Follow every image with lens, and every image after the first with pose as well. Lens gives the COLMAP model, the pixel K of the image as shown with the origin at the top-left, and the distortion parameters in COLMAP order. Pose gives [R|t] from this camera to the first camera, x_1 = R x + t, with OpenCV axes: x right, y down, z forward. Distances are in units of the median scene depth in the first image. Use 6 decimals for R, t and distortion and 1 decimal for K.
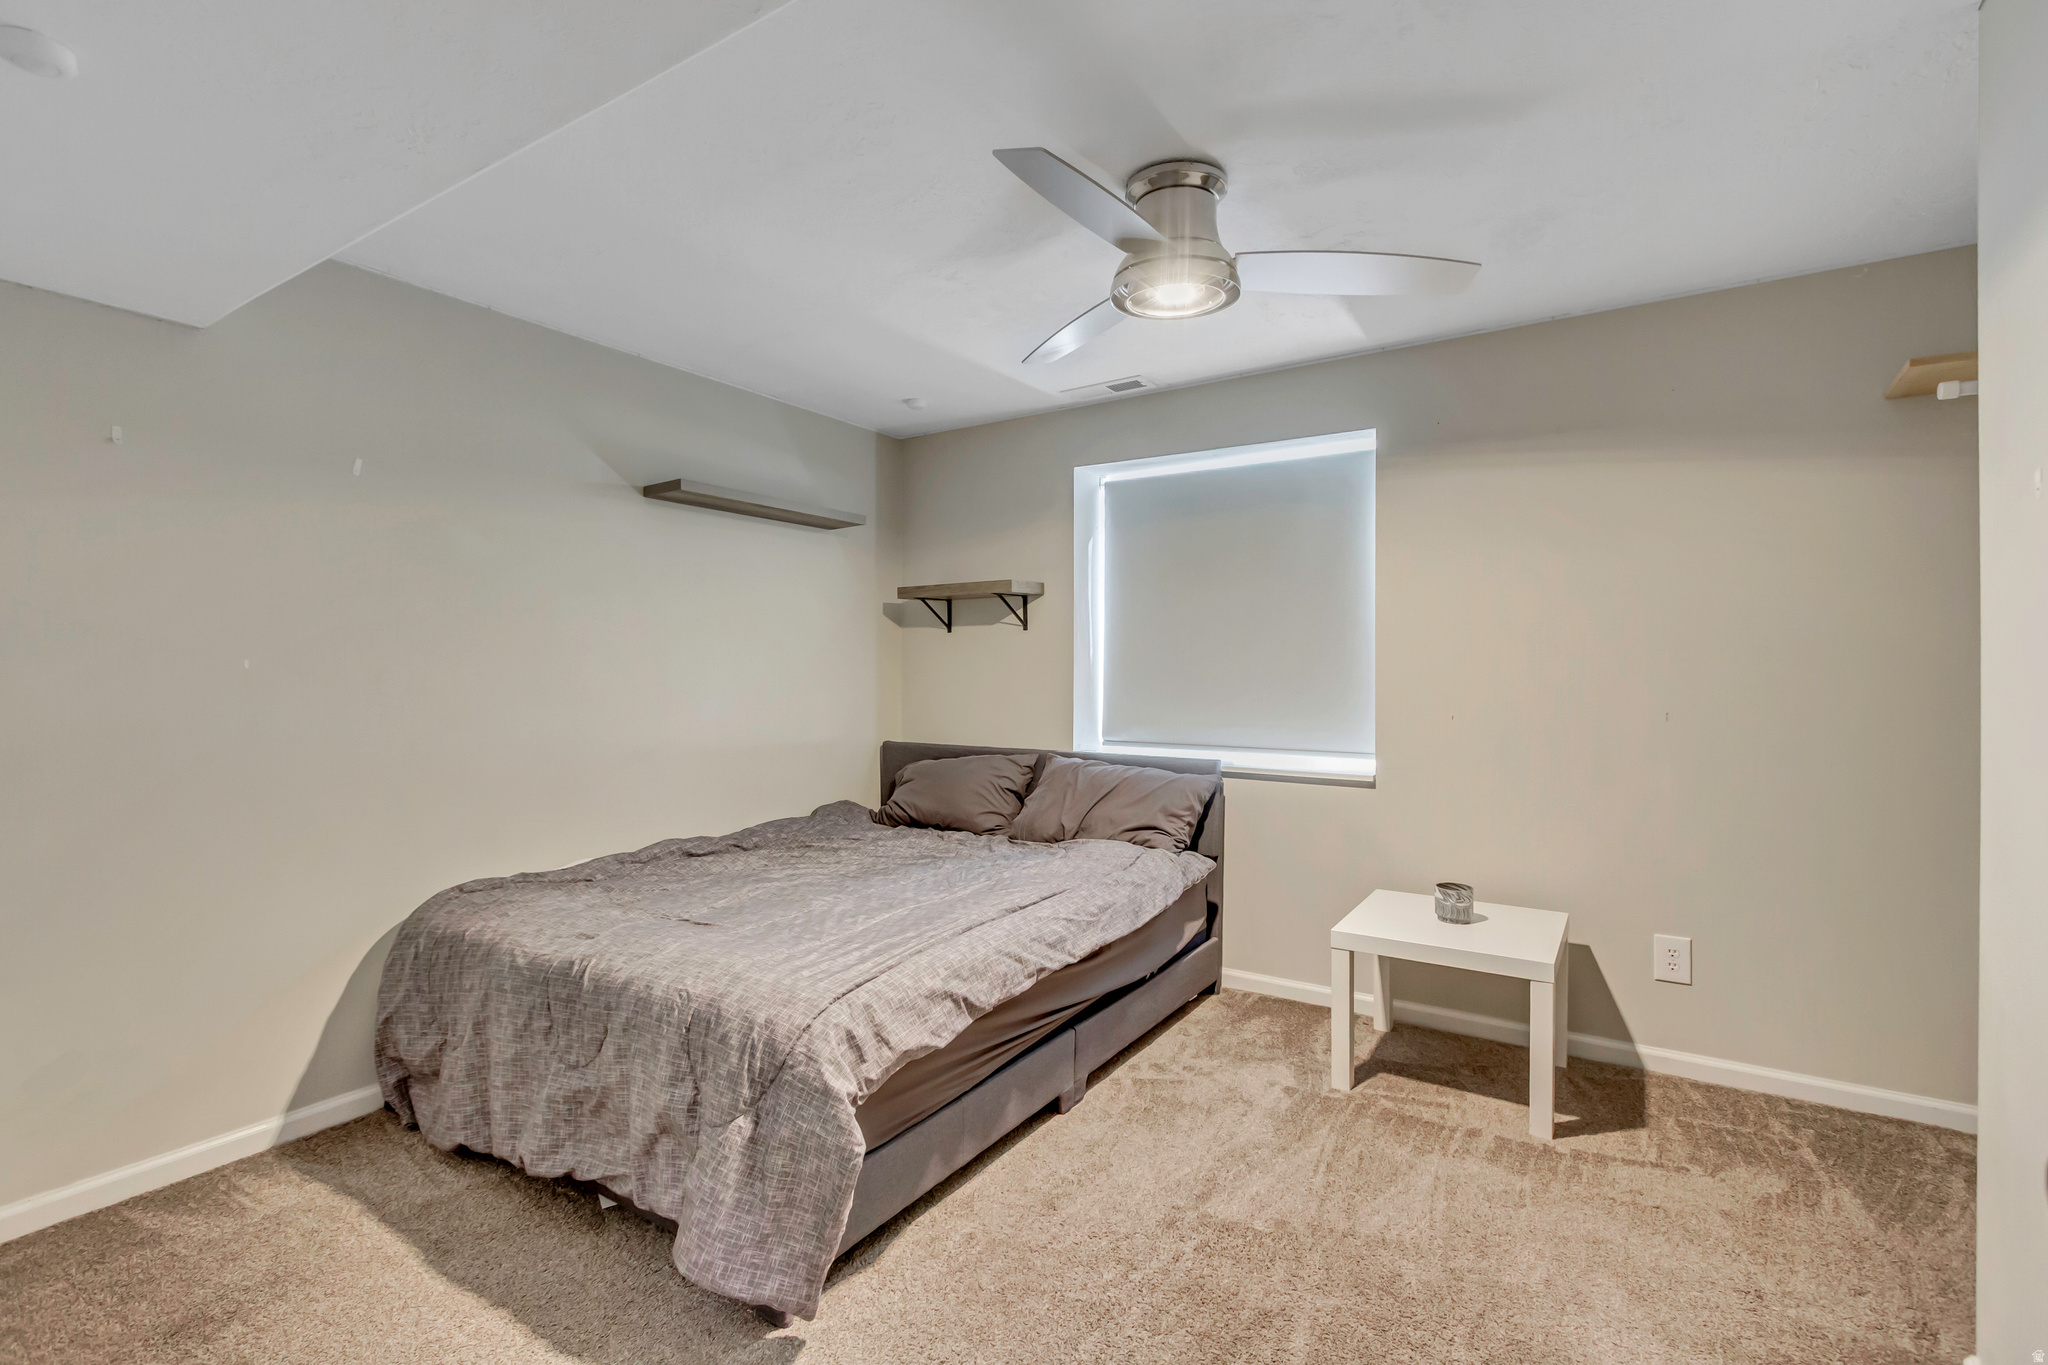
lens RADIAL K [[947.4, 0, 1027.7], [0, 947.4, 671.9], [0, 0, 1]] dist [0.007436, -0.001453]
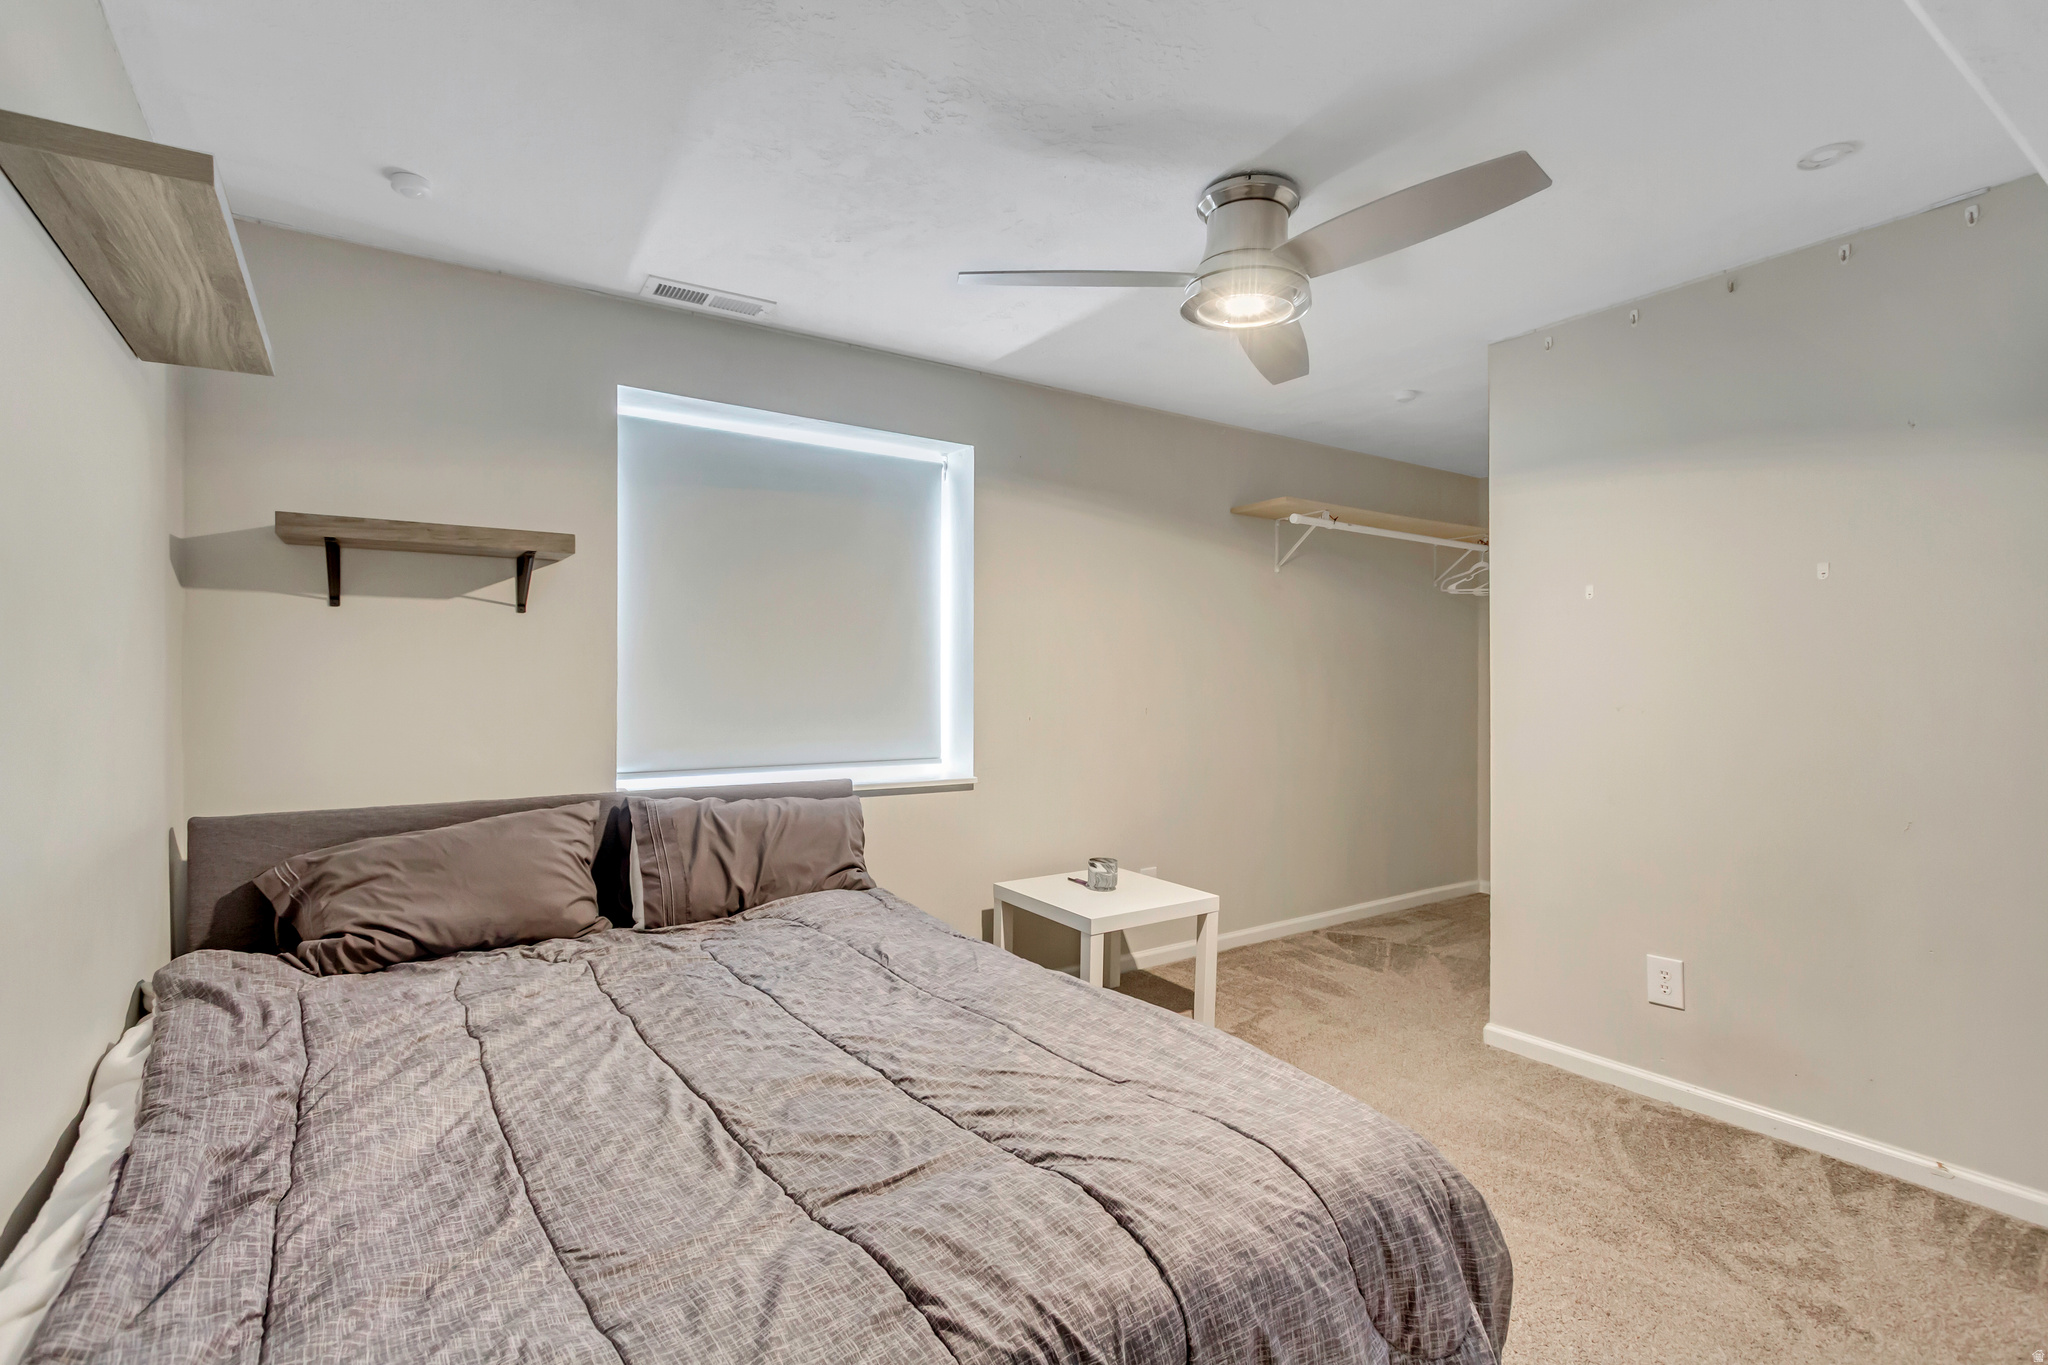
lens RADIAL K [[937.8, 0, 1023.8], [0, 937.8, 685.4], [0, 0, 1]] dist [0.003708, -0.000552]
pose [[0.382856, -0.004648, 0.923796, -0.534711], [-0.002796, 0.999977, 0.006191, 0.000792], [-0.923804, -0.004953, 0.382834, 0.516014]]
